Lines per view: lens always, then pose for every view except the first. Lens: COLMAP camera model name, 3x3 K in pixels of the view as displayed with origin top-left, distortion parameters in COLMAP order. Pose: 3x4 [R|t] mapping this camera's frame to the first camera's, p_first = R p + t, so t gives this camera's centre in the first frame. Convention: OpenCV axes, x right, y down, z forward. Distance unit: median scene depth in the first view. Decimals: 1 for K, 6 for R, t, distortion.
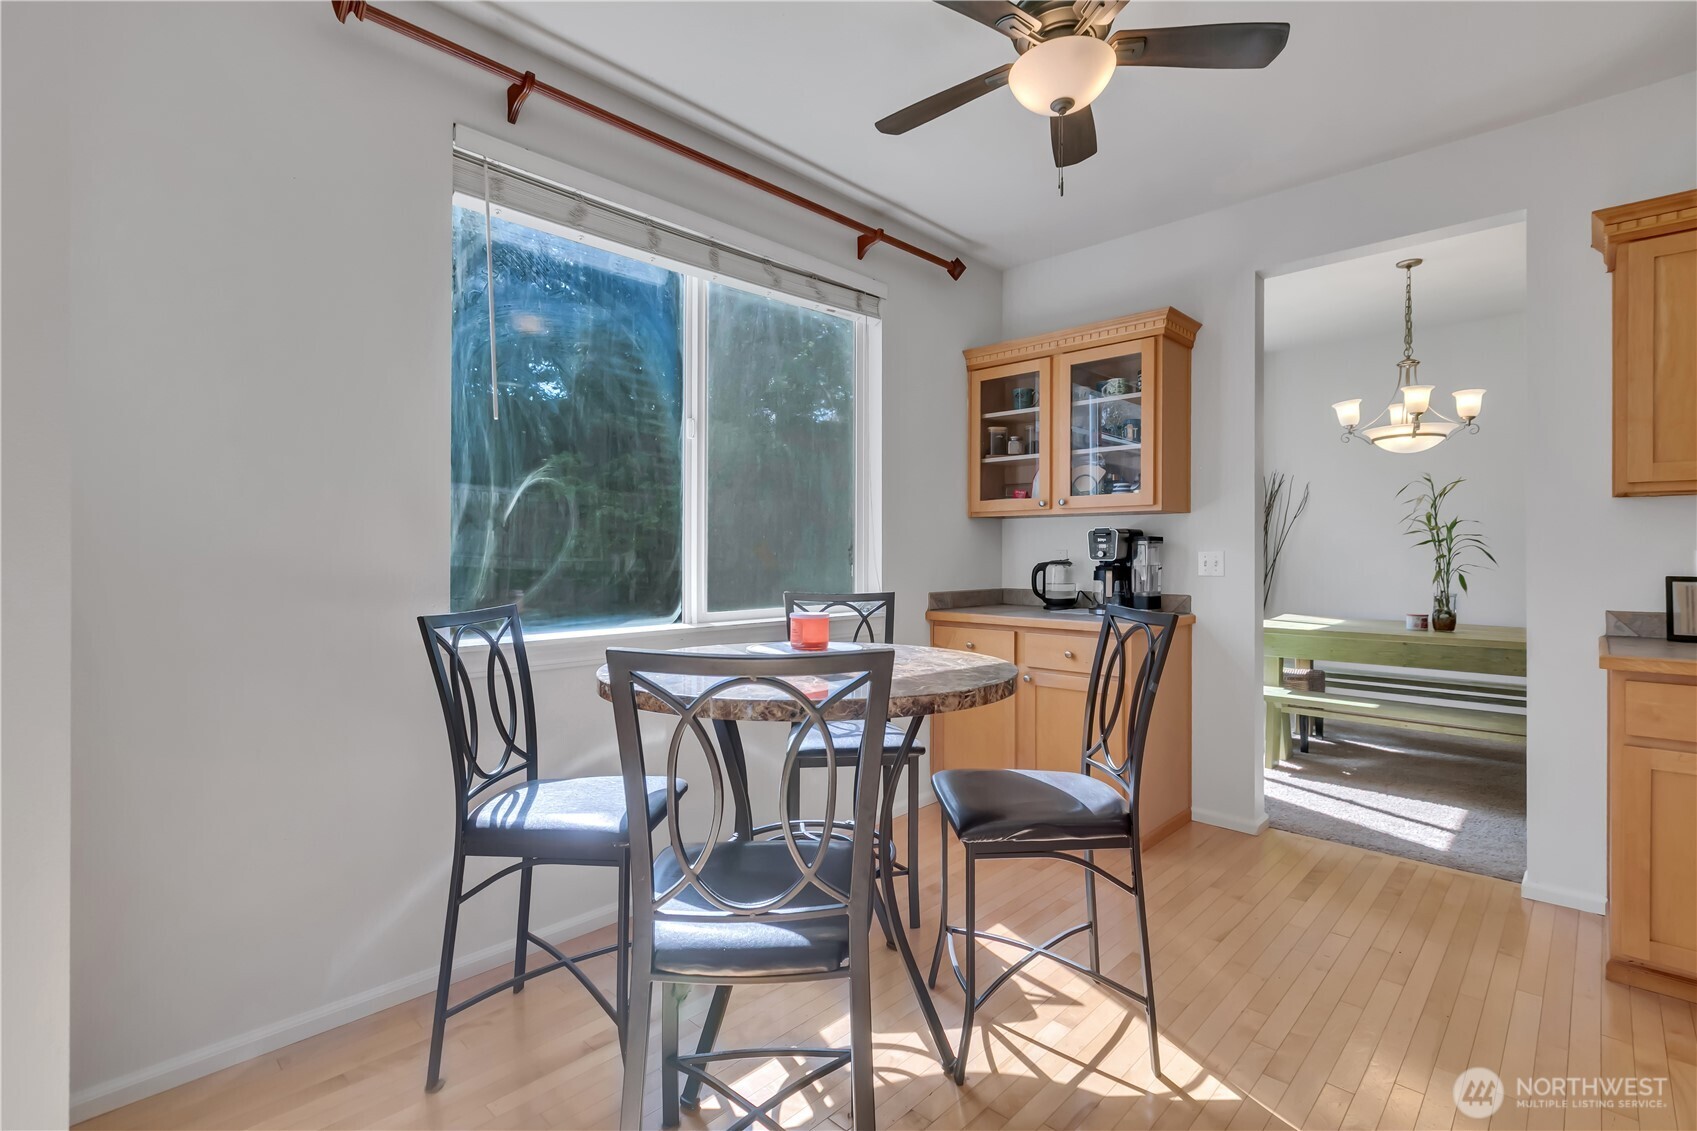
lens RADIAL K [[790.5, 0, 873.0], [0, 790.5, 550.2], [0, 0, 1]] dist [0.001138, -0.000165]
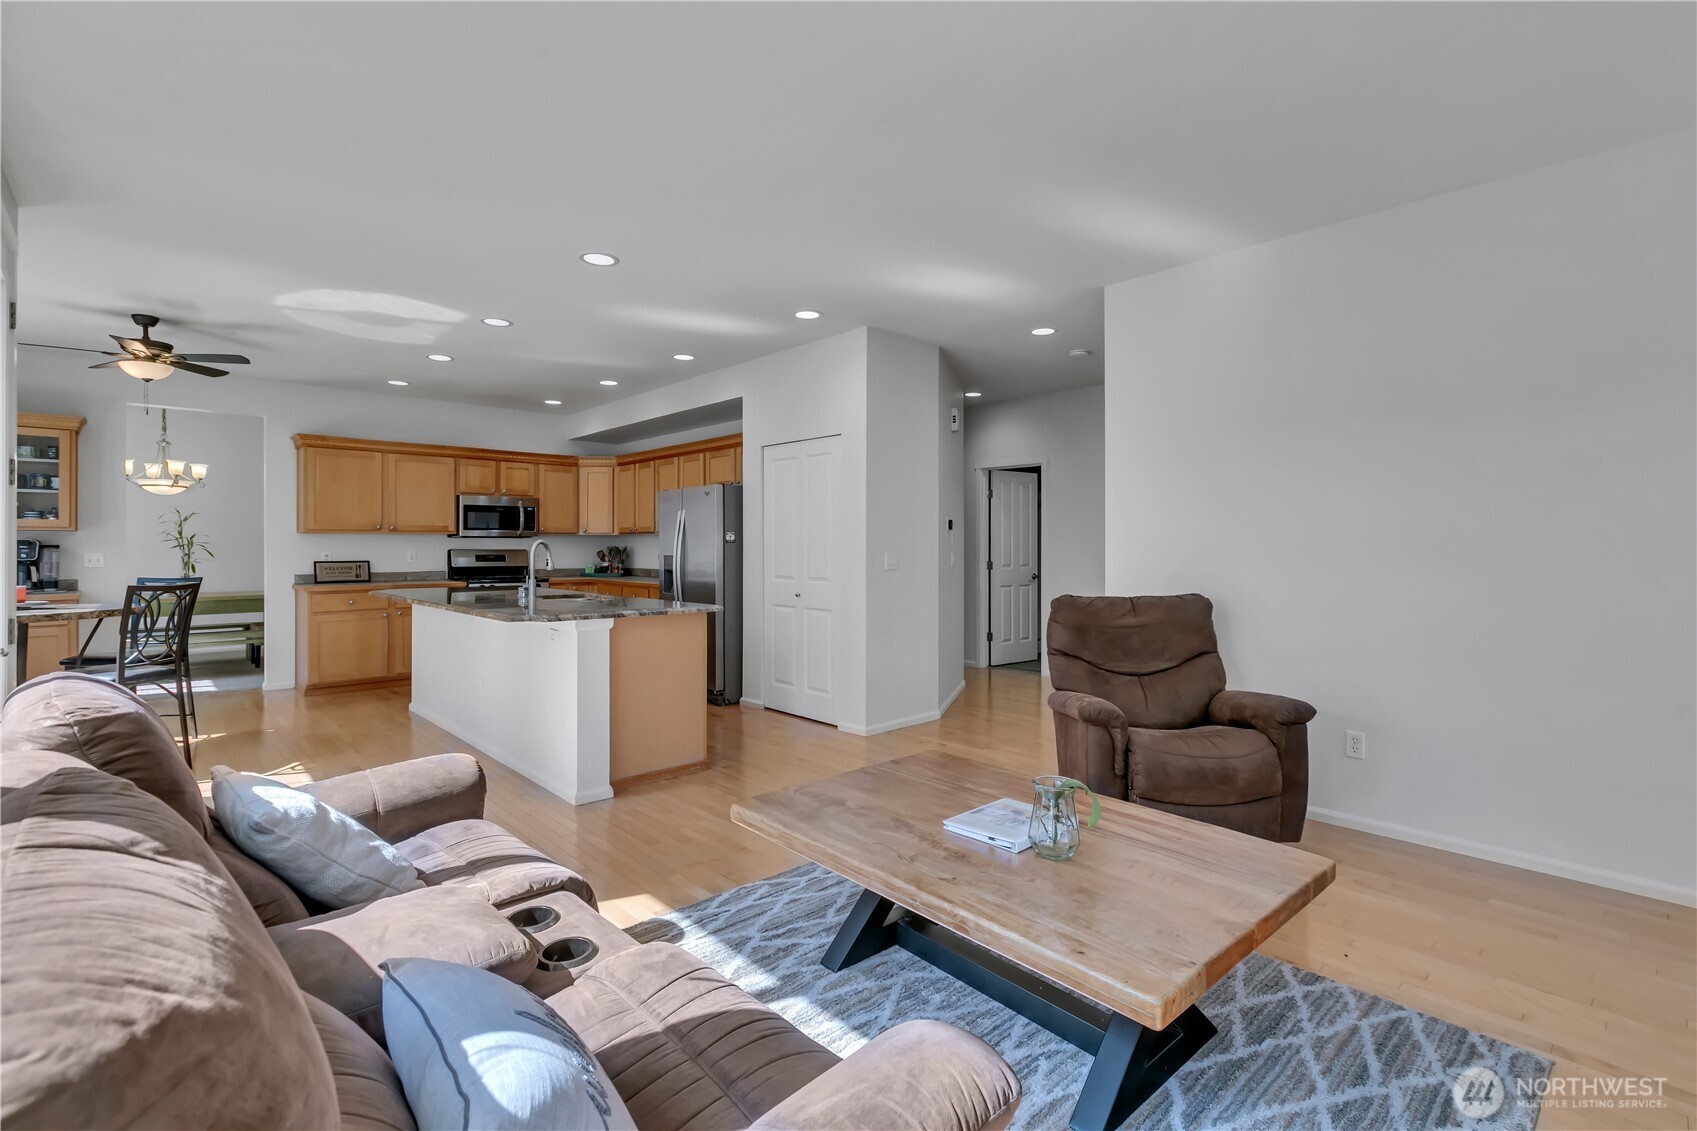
lens RADIAL K [[767.4, 0, 850.9], [0, 767.4, 533.9], [0, 0, 1]] dist [0.012231, 0.000098]
pose [[0.072595, 0.014101, 0.997262, -1.132528], [-0.002048, 0.999900, -0.013989, -0.020703], [-0.997359, -0.001027, 0.072617, -0.783274]]
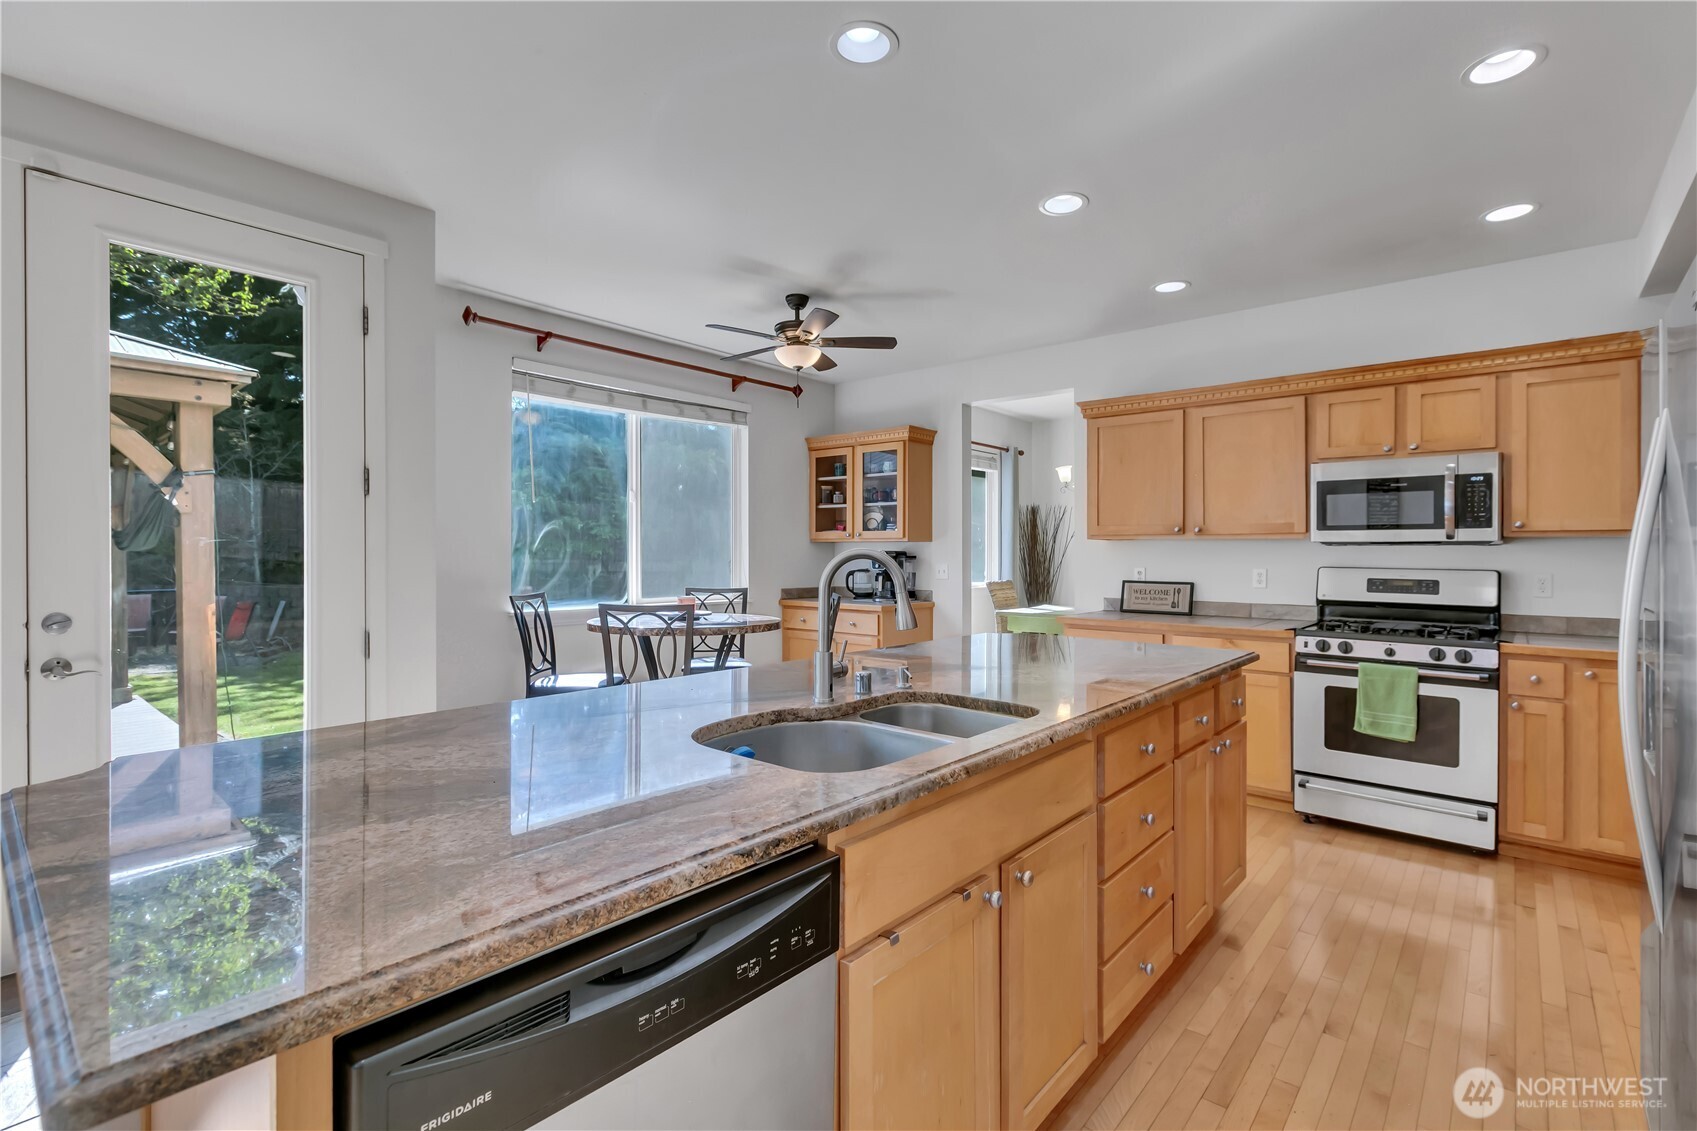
lens RADIAL K [[774.4, 0, 860.8], [0, 774.4, 556.6], [0, 0, 1]] dist [0.001469, 0.000114]
pose [[0.998816, 0.003658, 0.048515, 0.169367], [-0.004018, 0.999965, 0.007318, -0.026687], [-0.048487, -0.007504, 0.998796, -0.650063]]
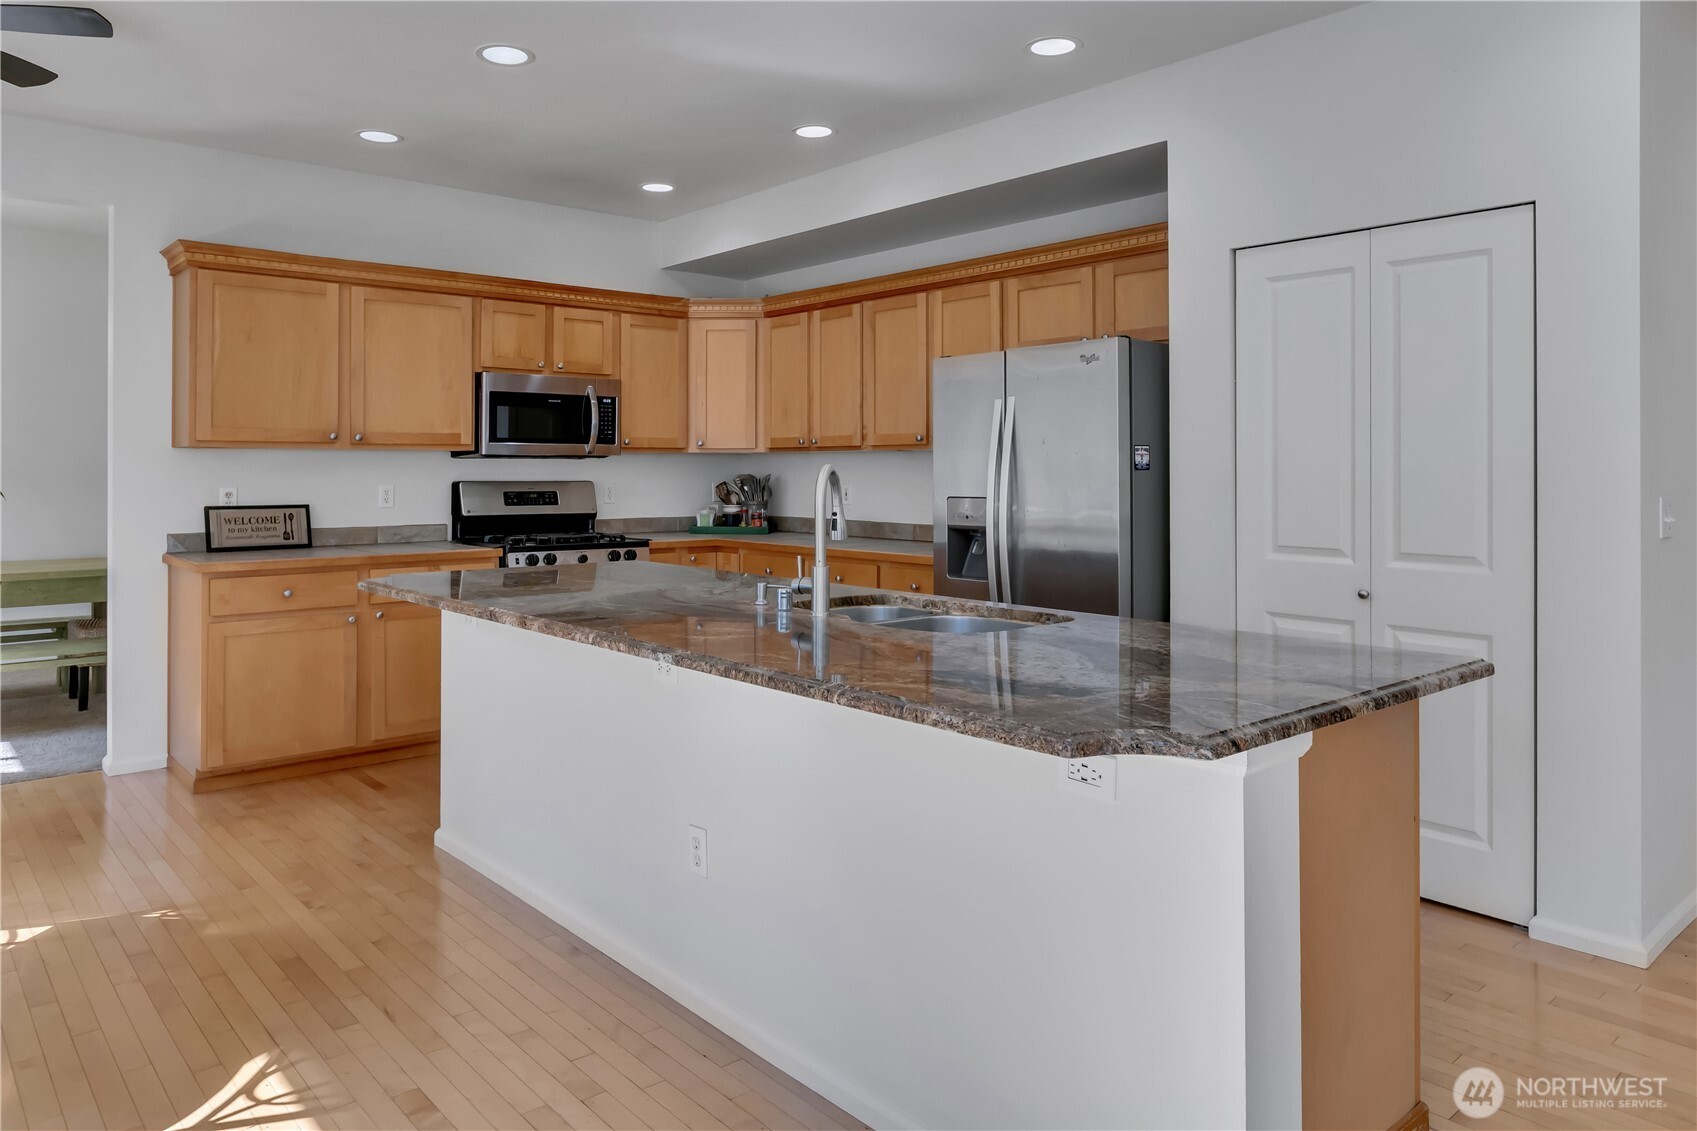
lens RADIAL K [[1135.4, 0, 853.0], [0, 1135.4, 442.7], [0, 0, 1]] dist [0.002891, 0.000331]
pose [[0.103398, 0.021796, 0.994401, -0.597368], [-0.002728, 0.999762, -0.021629, -0.026217], [-0.994636, -0.000476, 0.103432, -0.229904]]
